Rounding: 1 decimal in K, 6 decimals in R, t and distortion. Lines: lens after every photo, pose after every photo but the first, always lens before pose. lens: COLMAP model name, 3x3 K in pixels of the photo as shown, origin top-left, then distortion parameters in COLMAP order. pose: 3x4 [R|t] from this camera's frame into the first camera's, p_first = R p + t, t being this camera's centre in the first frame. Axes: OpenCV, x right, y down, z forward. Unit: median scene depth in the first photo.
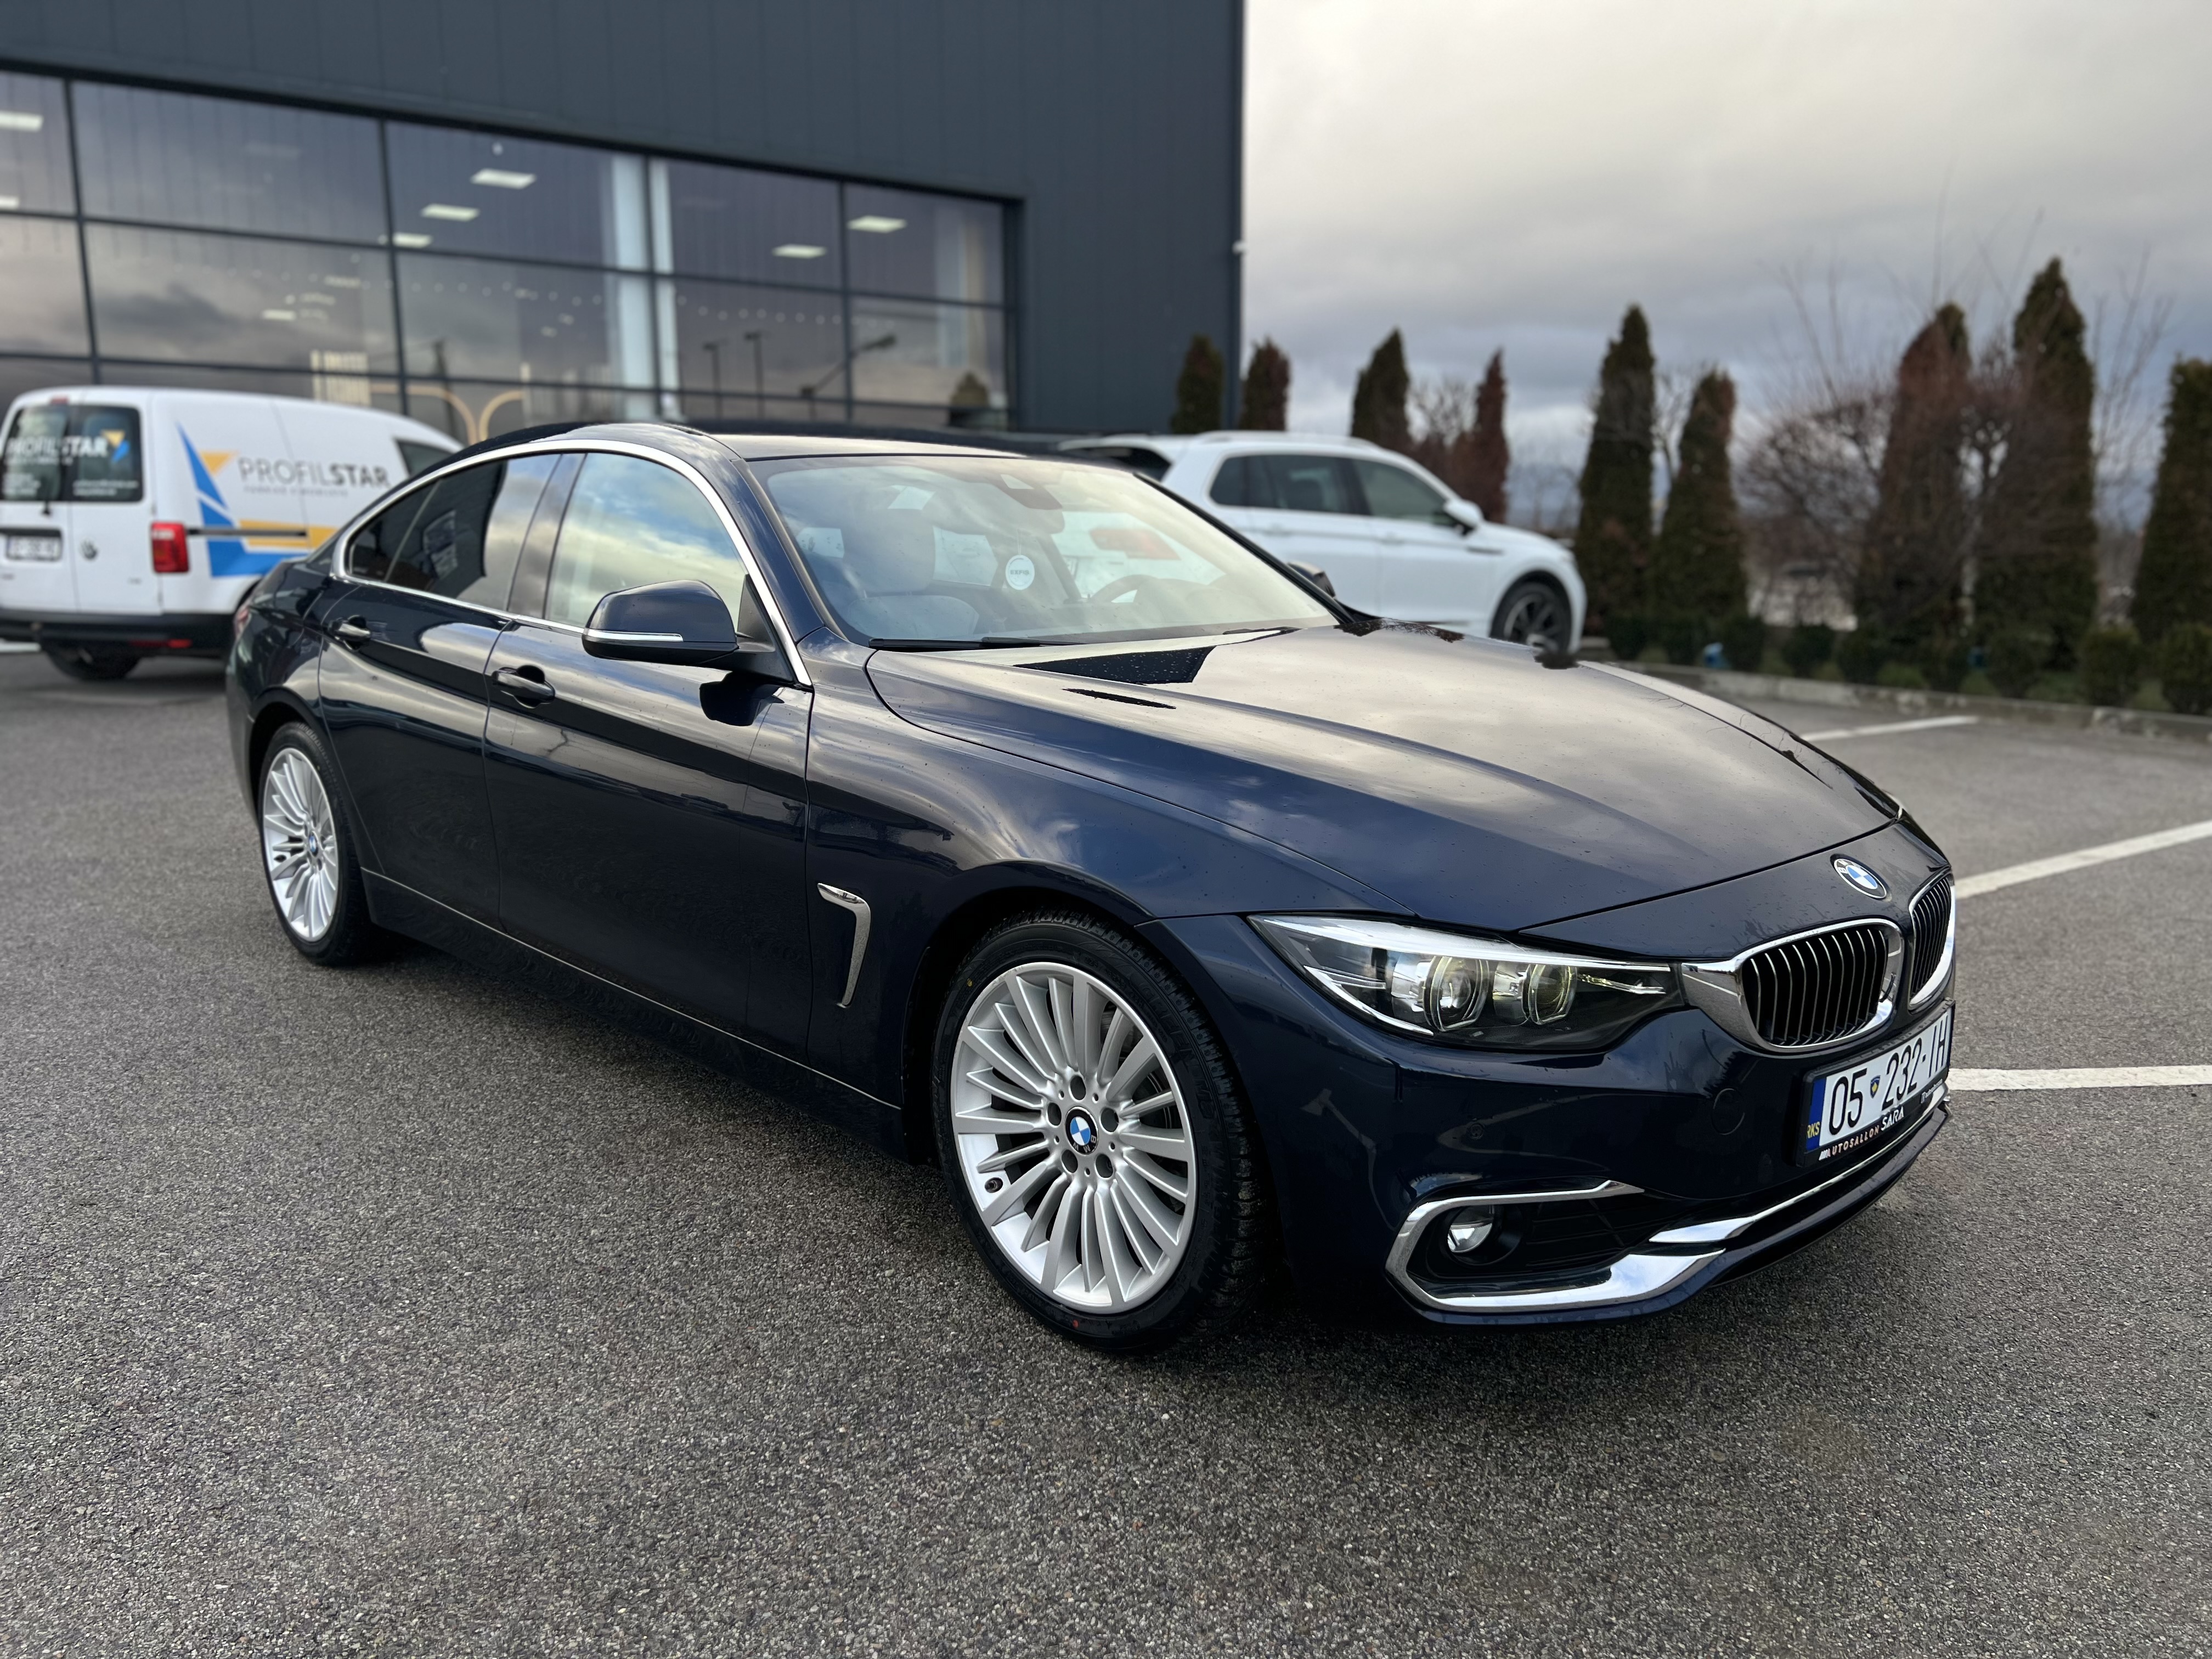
lens RADIAL K [[1656.6, 0, 1106.0], [0, 1656.6, 829.5], [0, 0, 1]] dist [0.000601, -0.037624]
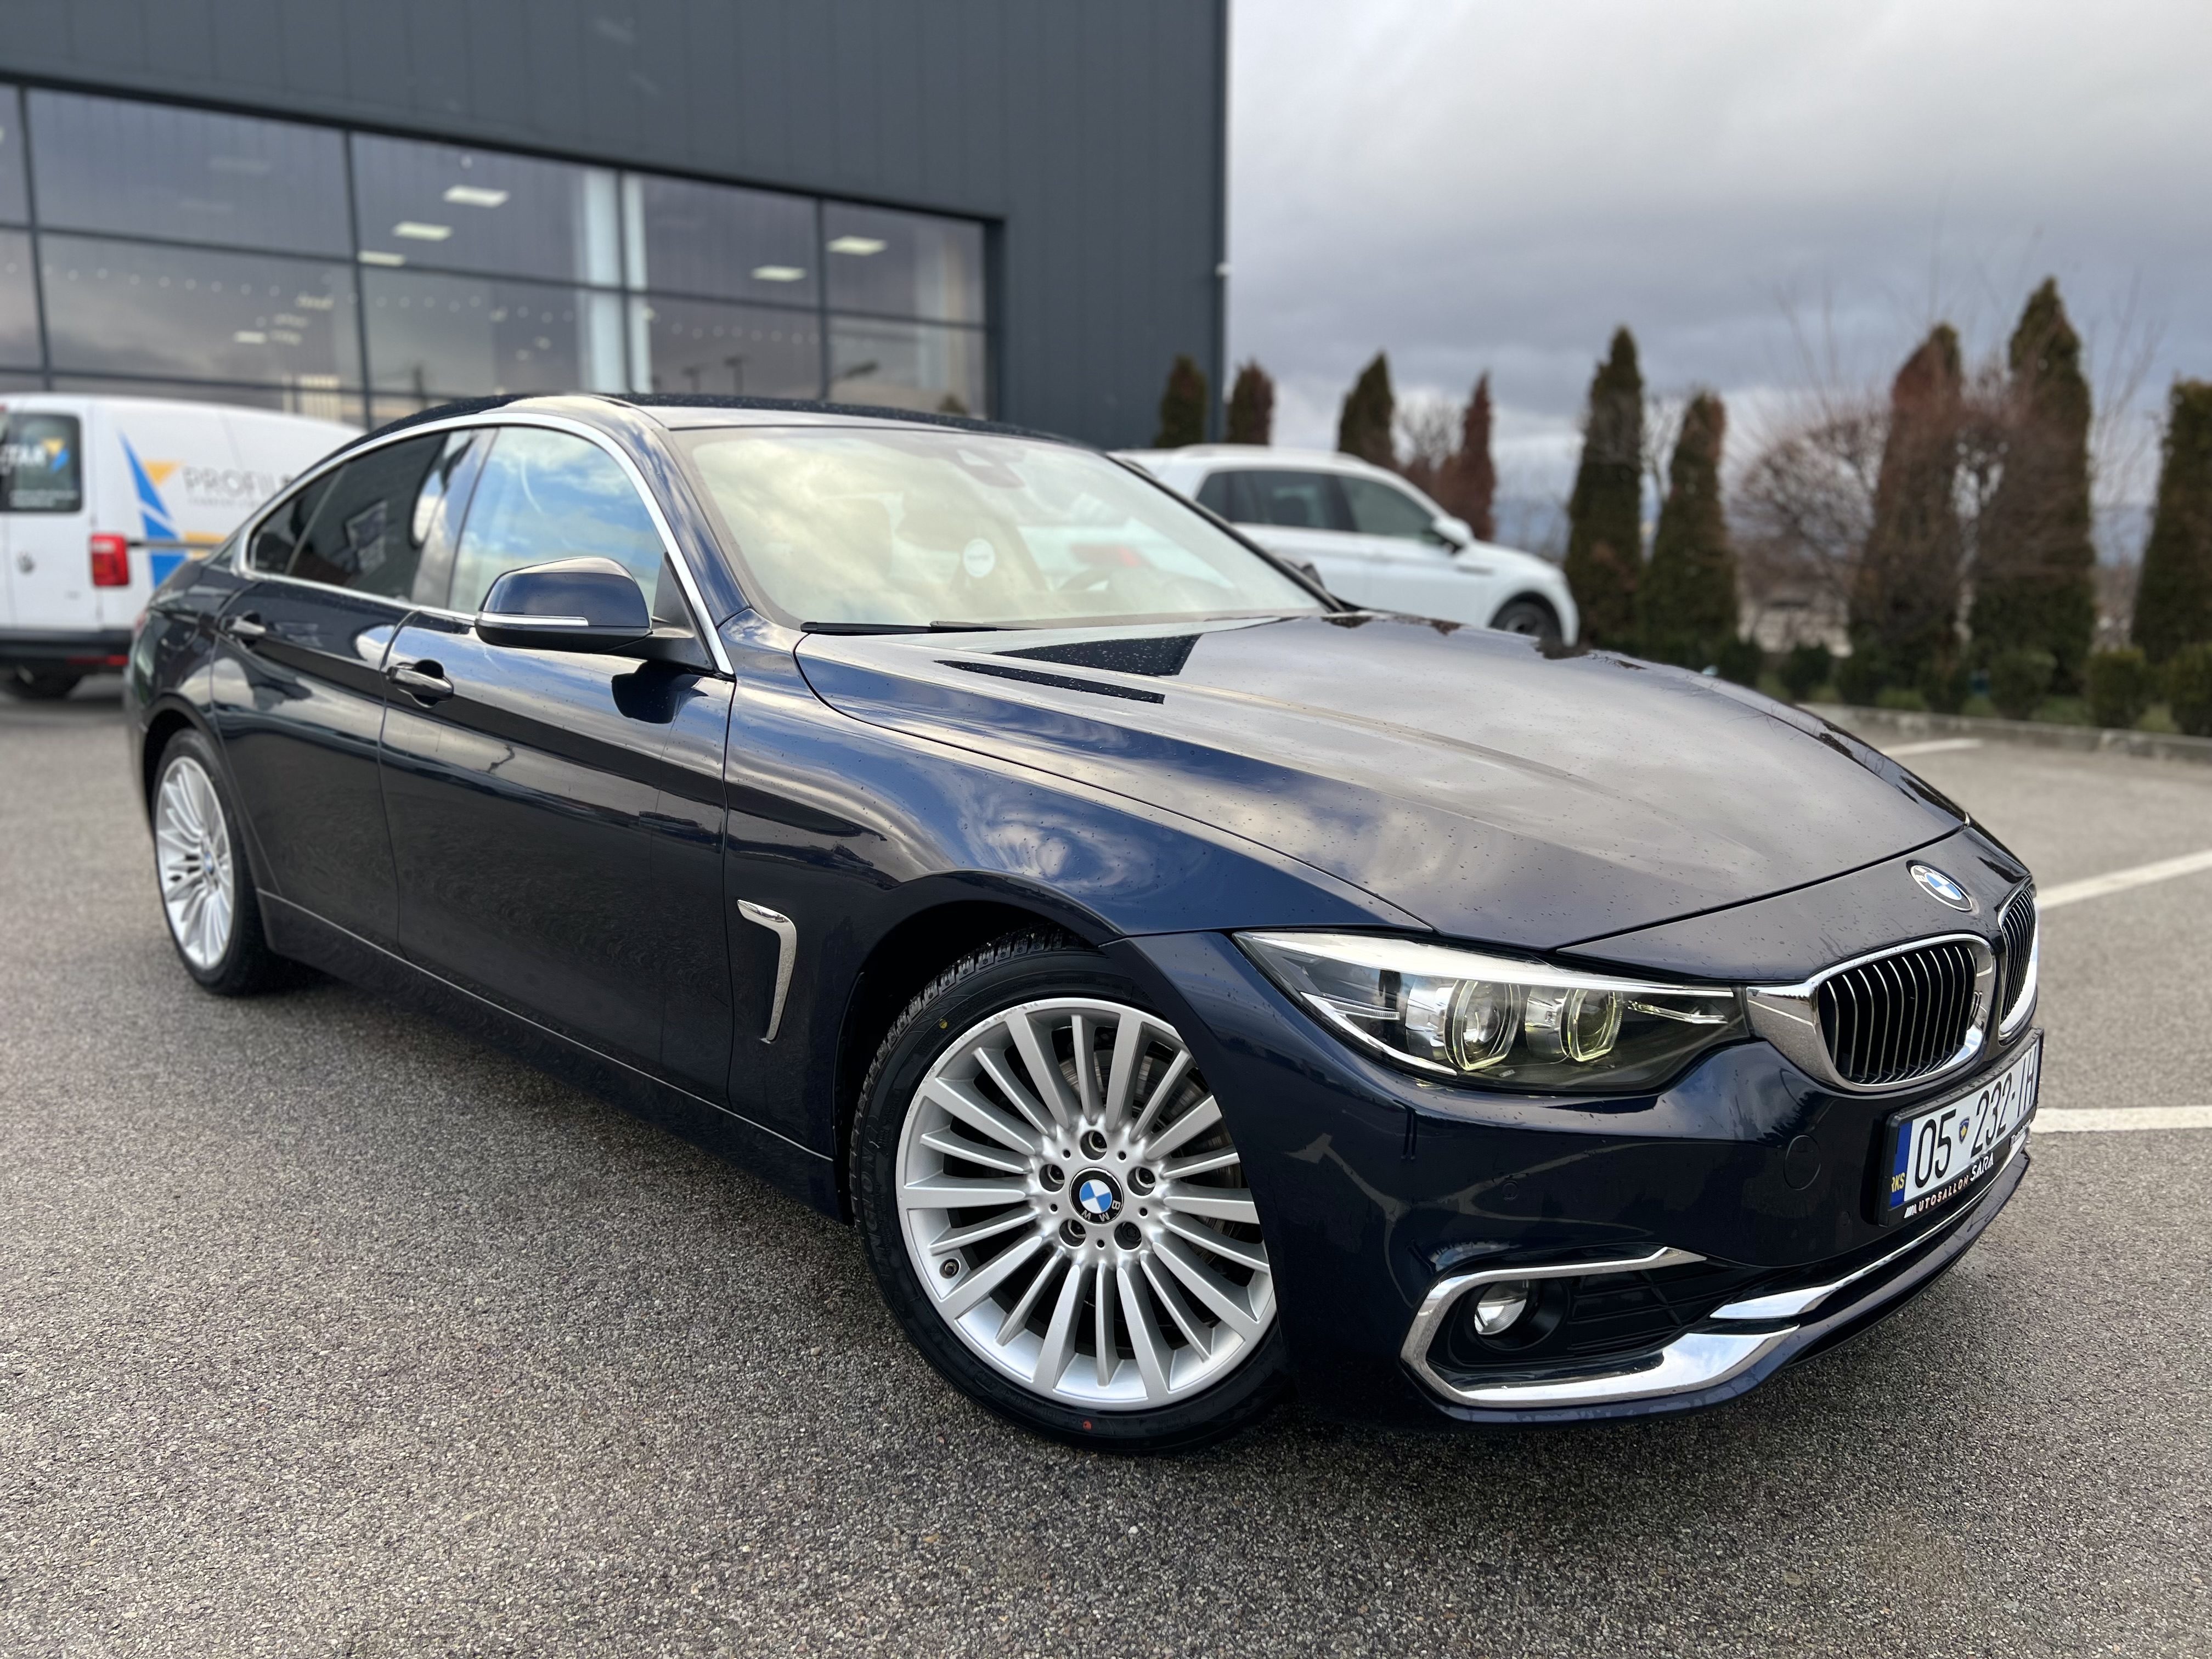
lens RADIAL K [[1658.0, 0, 1106.0], [0, 1658.0, 829.5], [0, 0, 1]] dist [0.007878, -0.037968]
pose [[0.999955, 0.000671, 0.009456, 0.009311], [-0.000493, 0.999823, -0.018812, 0.009991], [-0.009467, 0.018806, 0.999778, 0.101865]]
